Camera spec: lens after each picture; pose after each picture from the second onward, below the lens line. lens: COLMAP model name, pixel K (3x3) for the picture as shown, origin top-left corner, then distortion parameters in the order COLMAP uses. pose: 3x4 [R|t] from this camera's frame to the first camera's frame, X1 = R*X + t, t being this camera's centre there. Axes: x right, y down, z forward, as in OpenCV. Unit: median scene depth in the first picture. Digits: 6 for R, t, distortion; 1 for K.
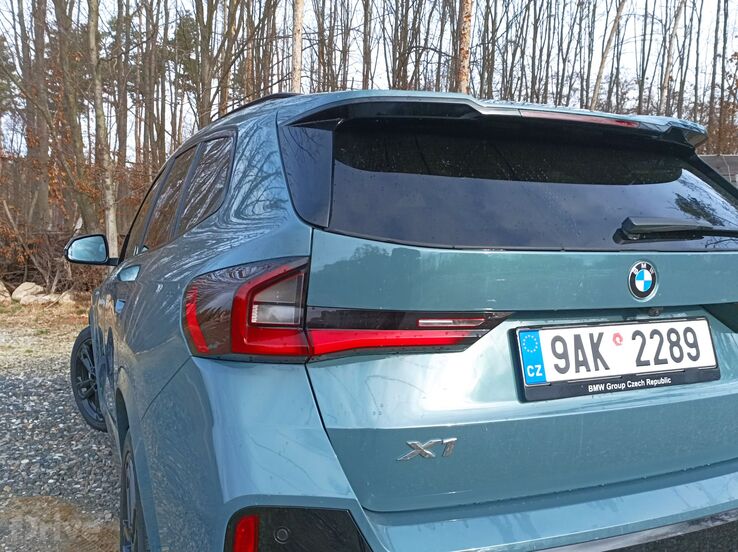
lens RADIAL K [[670.9, 0, 369.0], [0, 670.9, 276.0], [0, 0, 1]] dist [0.000732, 0.004592]
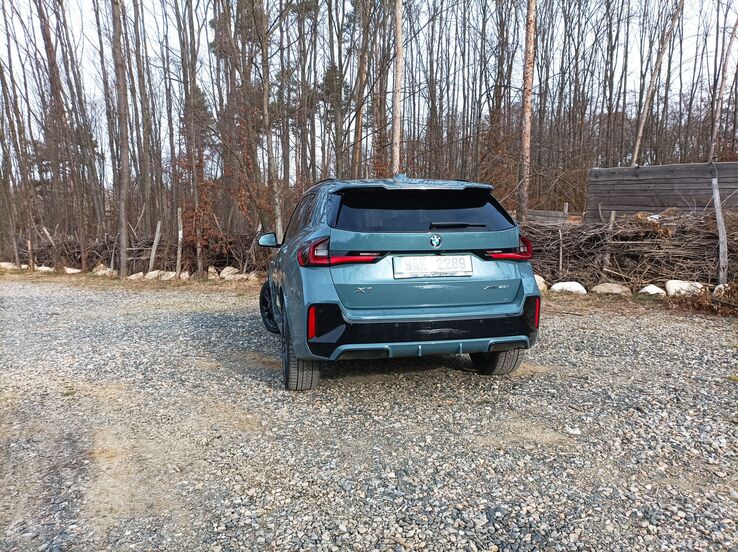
lens RADIAL K [[727.2, 0, 369.0], [0, 727.2, 276.0], [0, 0, 1]] dist [0.043966, -0.026536]
pose [[0.969193, -0.014765, -0.245858, 0.416421], [0.014678, 0.999890, -0.002187, 0.076262], [0.245863, -0.001489, 0.969303, -1.053175]]
